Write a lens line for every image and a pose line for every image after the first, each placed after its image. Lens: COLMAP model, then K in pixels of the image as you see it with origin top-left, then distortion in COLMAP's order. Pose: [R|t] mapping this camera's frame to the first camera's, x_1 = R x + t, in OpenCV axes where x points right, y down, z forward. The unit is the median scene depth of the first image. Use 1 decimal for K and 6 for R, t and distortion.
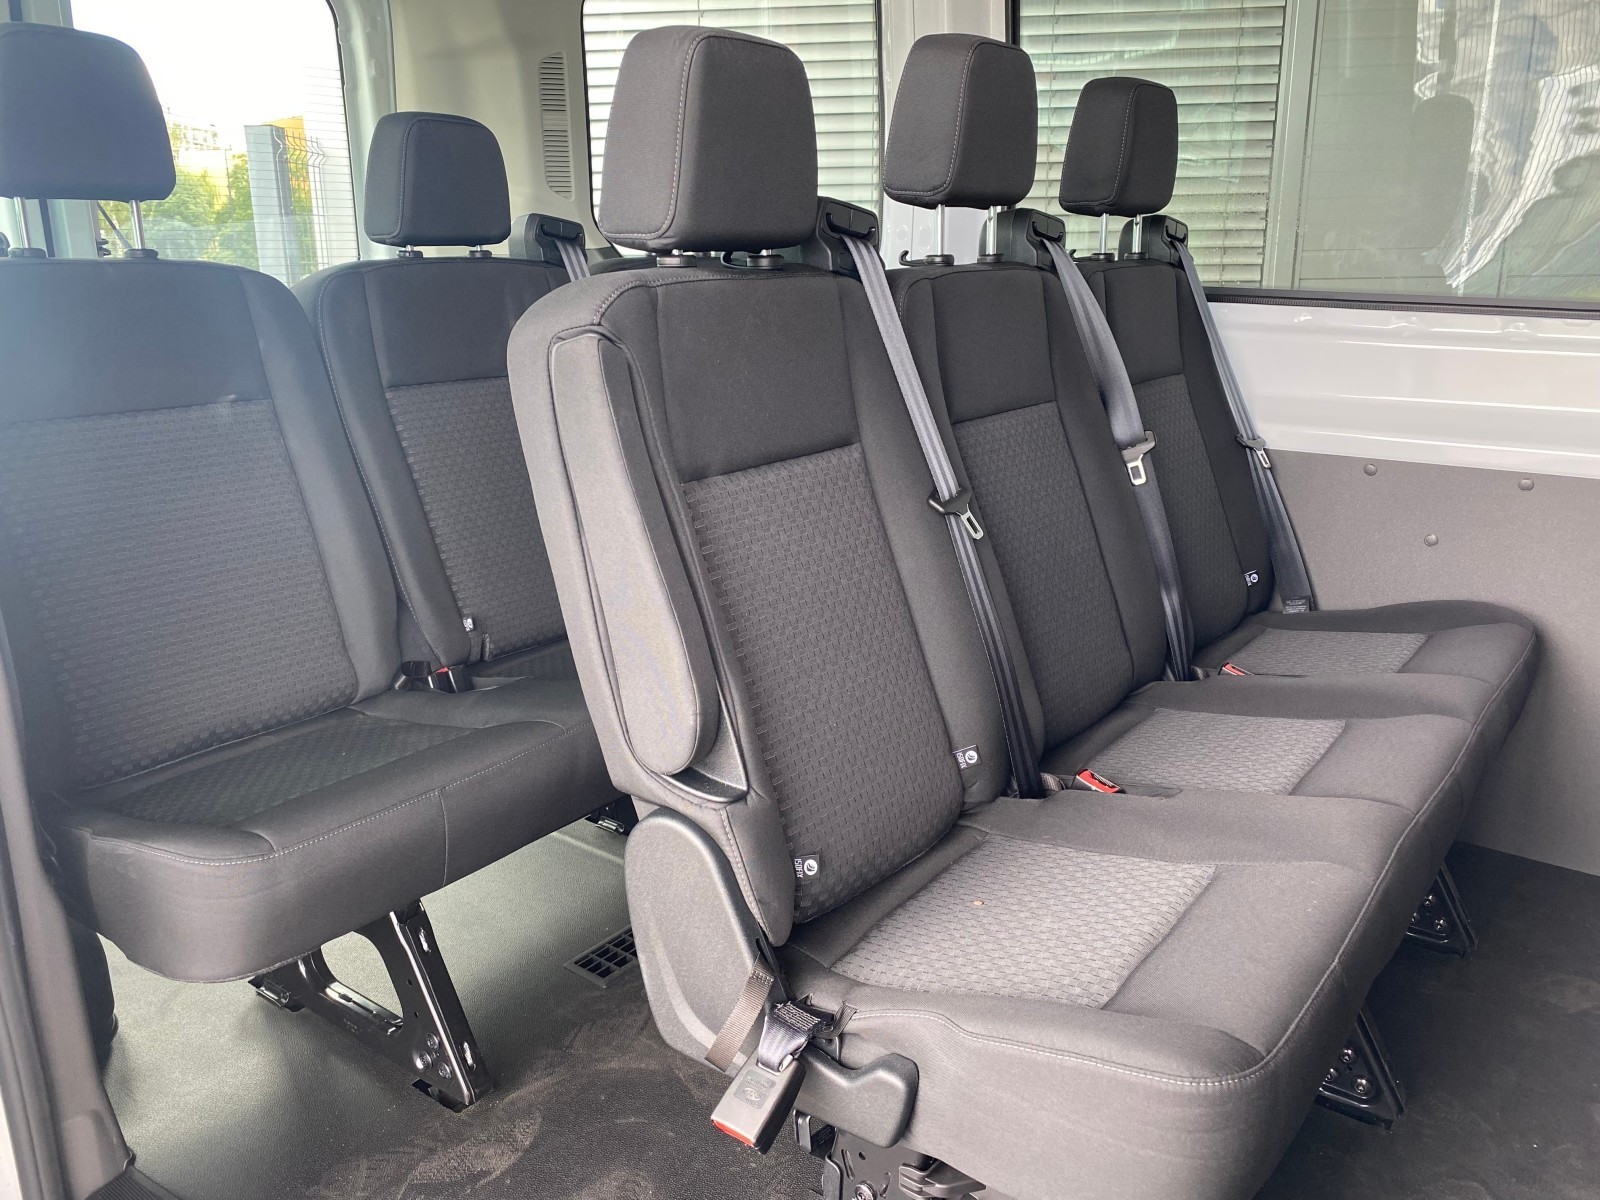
lens RADIAL K [[1219.6, 0, 800.3], [0, 1219.6, 636.4], [0, 0, 1]] dist [0.025687, -0.045219]
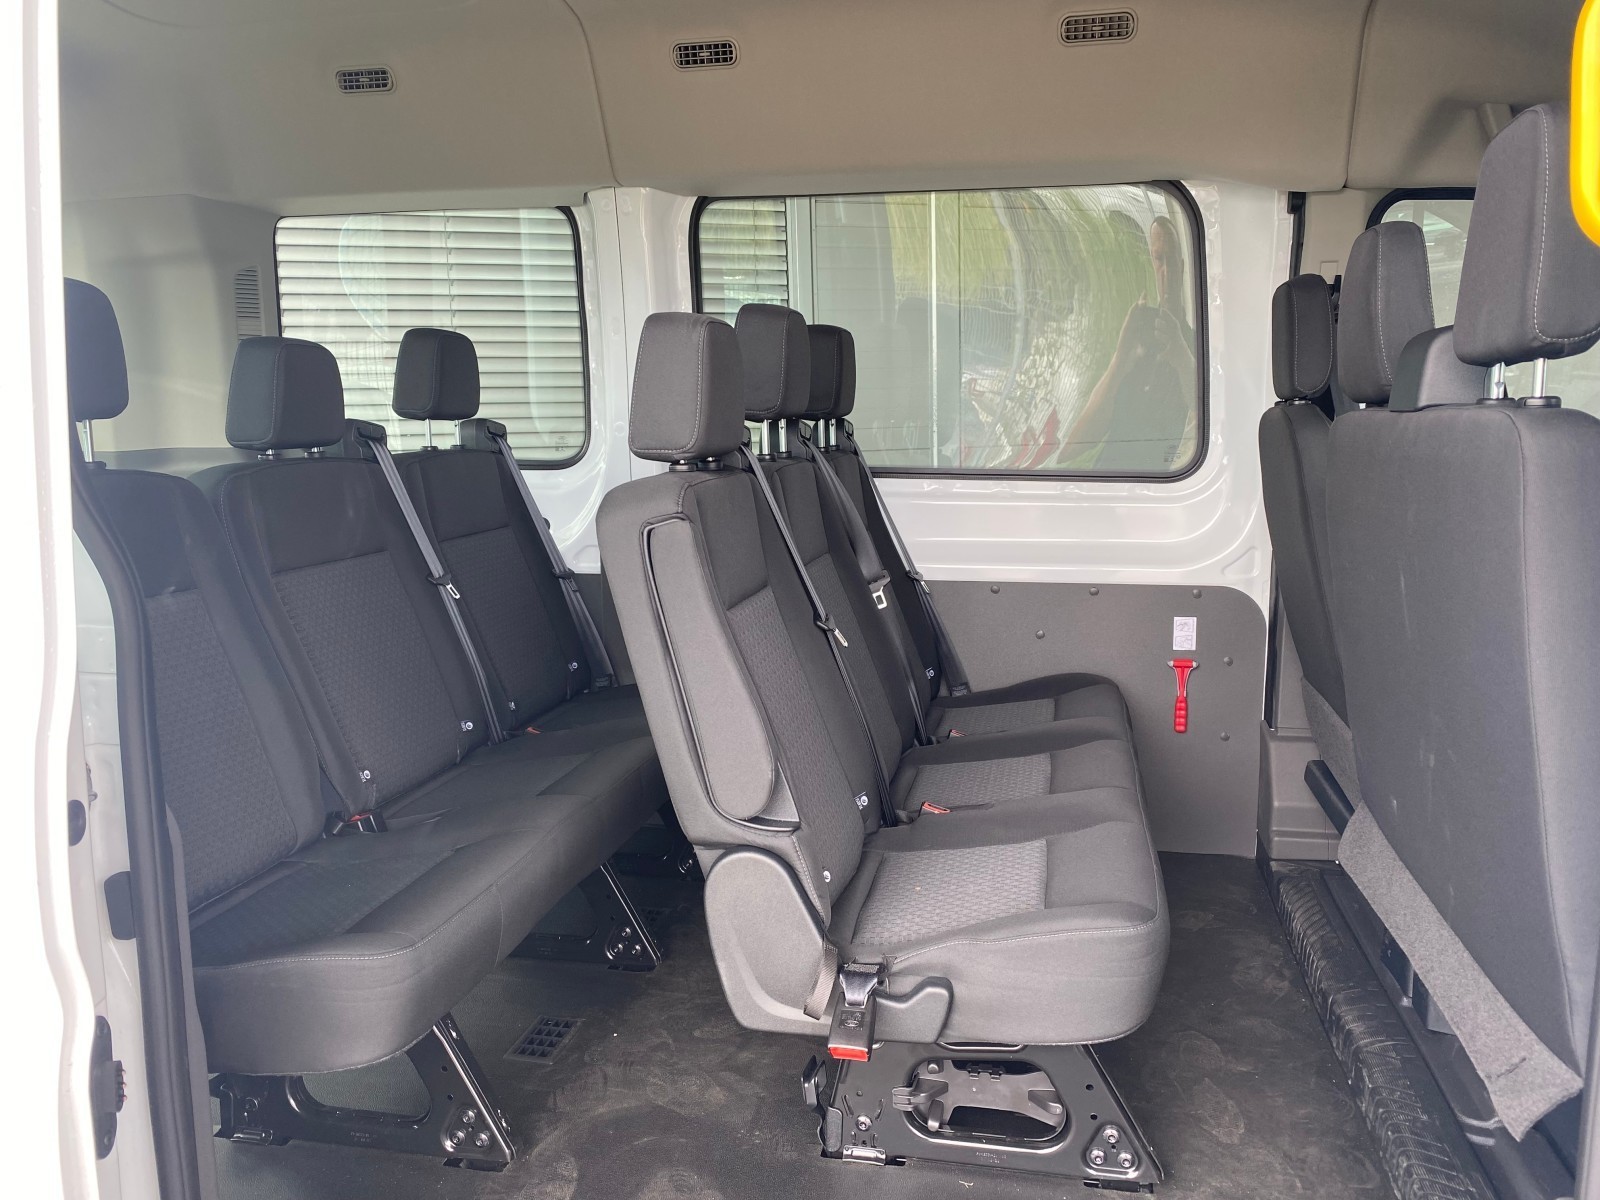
lens RADIAL K [[1219.6, 0, 800.3], [0, 1219.6, 636.4], [0, 0, 1]] dist [0.025687, -0.045219]
pose [[0.904428, -0.082668, 0.418541, -0.417505], [0.136719, 0.985469, -0.100792, 0.036685], [-0.404127, 0.148382, 0.902588, -0.223401]]
